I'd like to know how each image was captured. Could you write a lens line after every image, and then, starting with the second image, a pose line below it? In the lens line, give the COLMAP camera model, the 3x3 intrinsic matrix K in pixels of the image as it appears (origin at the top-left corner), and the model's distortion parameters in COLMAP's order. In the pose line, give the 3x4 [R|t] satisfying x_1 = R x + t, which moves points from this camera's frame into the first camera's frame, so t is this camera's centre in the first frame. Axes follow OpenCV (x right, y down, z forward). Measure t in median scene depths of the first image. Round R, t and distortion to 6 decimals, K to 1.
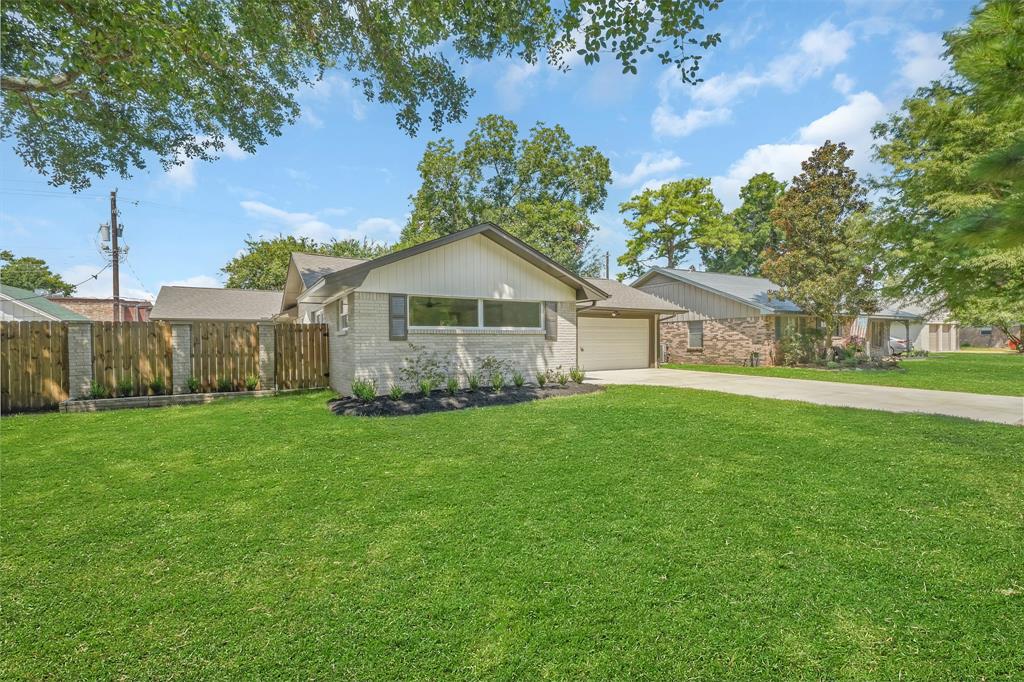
lens RADIAL K [[400.2, 0, 514.1], [0, 400.2, 344.9], [0, 0, 1]] dist [-0.000962, 0.000026]
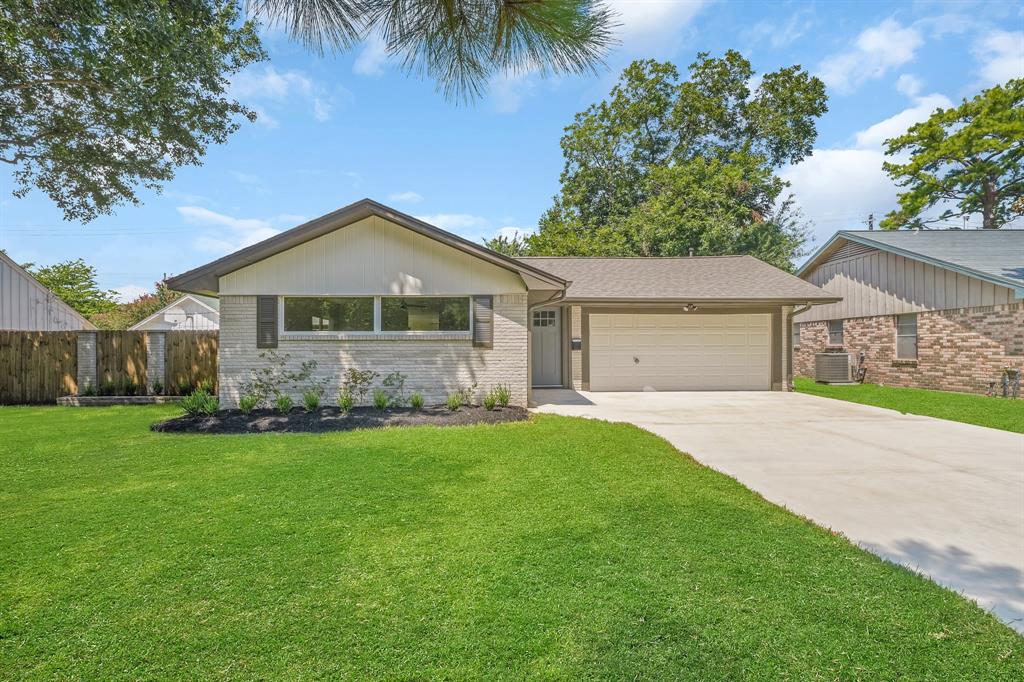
lens RADIAL K [[457.9, 0, 514.6], [0, 457.9, 348.5], [0, 0, 1]] dist [-0.002388, -0.000112]
pose [[0.888419, 0.006534, -0.458988, 0.319698], [-0.007065, 0.999975, 0.000561, -0.006915], [0.458980, 0.002744, 0.888442, 0.171149]]
